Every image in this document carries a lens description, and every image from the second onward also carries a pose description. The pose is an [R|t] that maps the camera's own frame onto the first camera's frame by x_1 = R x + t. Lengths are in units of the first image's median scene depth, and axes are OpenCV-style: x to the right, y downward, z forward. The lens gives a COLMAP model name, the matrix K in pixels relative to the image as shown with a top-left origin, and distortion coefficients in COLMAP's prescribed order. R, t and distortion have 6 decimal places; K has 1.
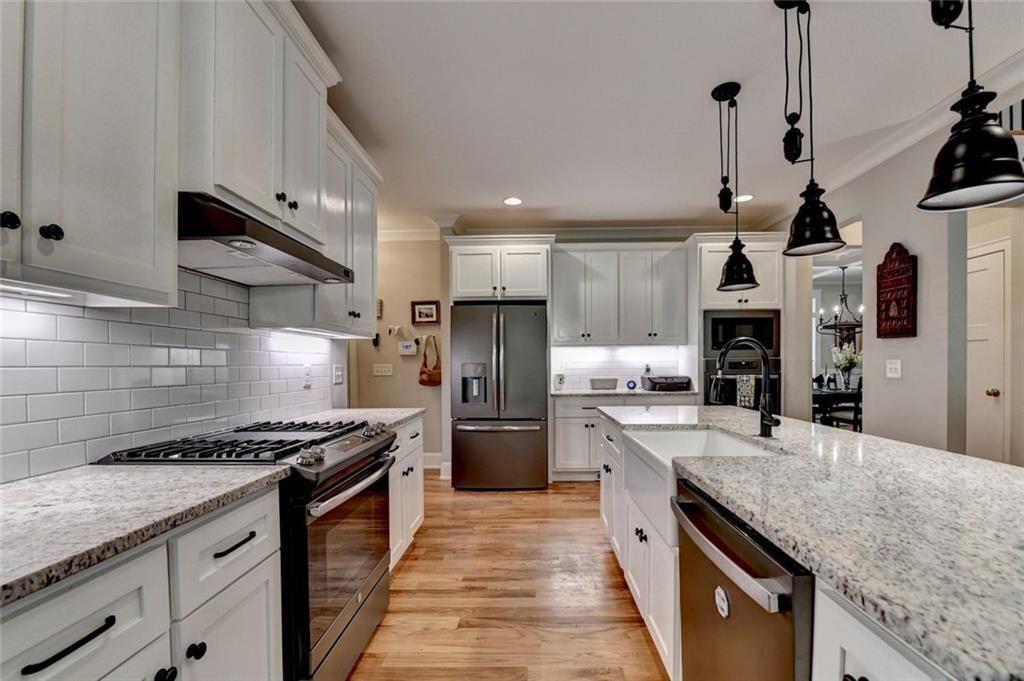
lens RADIAL K [[415.5, 0, 518.1], [0, 415.5, 369.3], [0, 0, 1]] dist [-0.022997, -0.000105]
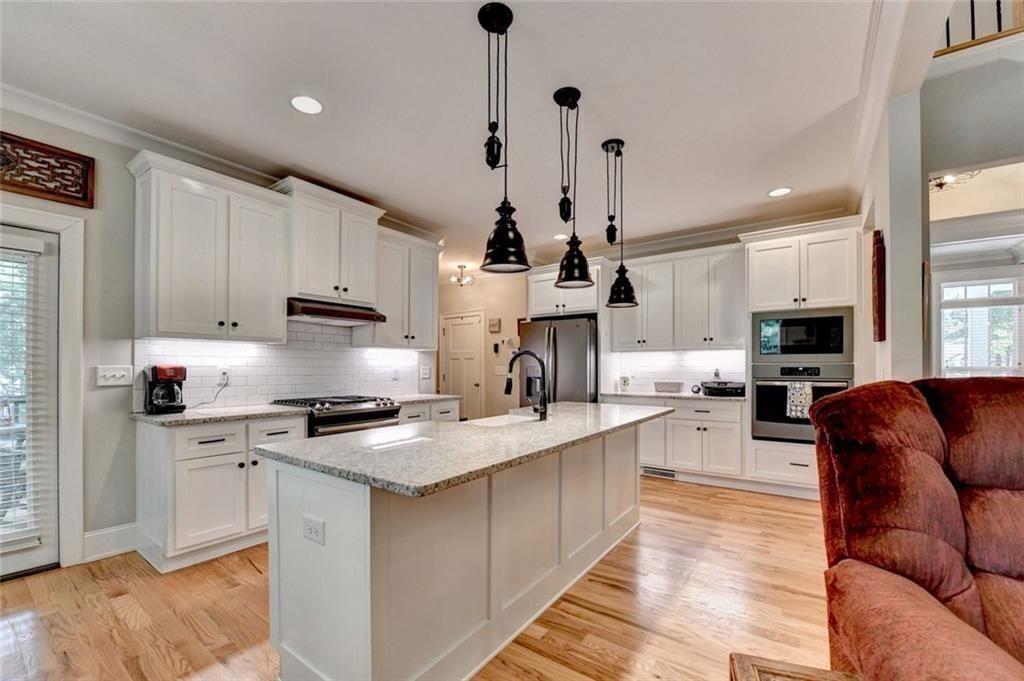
lens RADIAL K [[411.5, 0, 510.4], [0, 411.5, 367.8], [0, 0, 1]] dist [-0.022893, -0.000119]
pose [[0.824438, 0.011542, -0.565834, 0.521443], [-0.015599, 0.999876, -0.002333, -0.005416], [0.565737, 0.010750, 0.824516, -0.090838]]
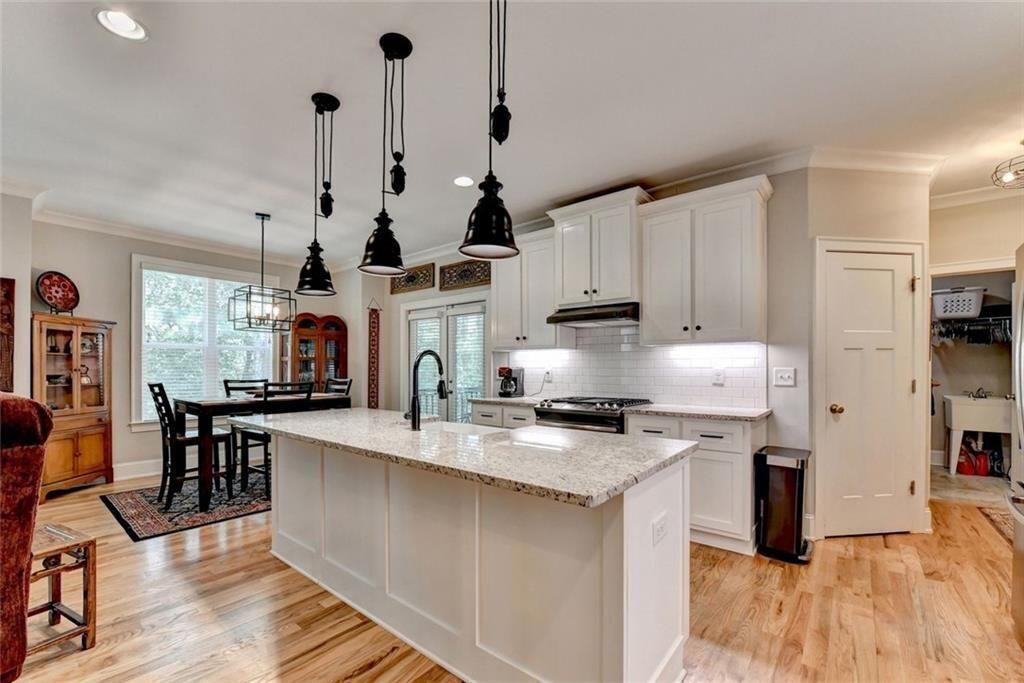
lens RADIAL K [[425.8, 0, 504.7], [0, 425.8, 368.1], [0, 0, 1]] dist [-0.016884, -0.000222]
pose [[-0.615685, 0.009371, -0.787937, 0.570954], [-0.001825, 0.999910, 0.013317, -0.015010], [0.787990, 0.009637, -0.615612, 0.783900]]
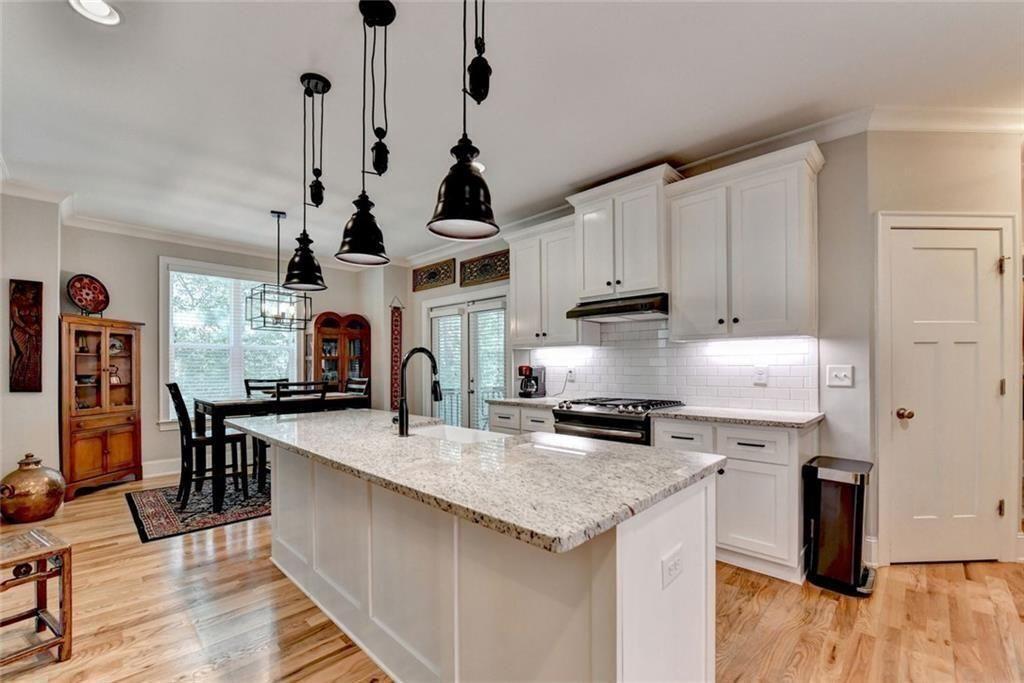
lens RADIAL K [[427.2, 0, 503.9], [0, 427.2, 366.5], [0, 0, 1]] dist [-0.016456, -0.000686]
pose [[-0.684367, 0.011291, -0.729050, 0.499284], [0.002717, 0.999913, 0.012935, -0.014601], [0.729132, 0.006871, -0.684338, 0.781331]]
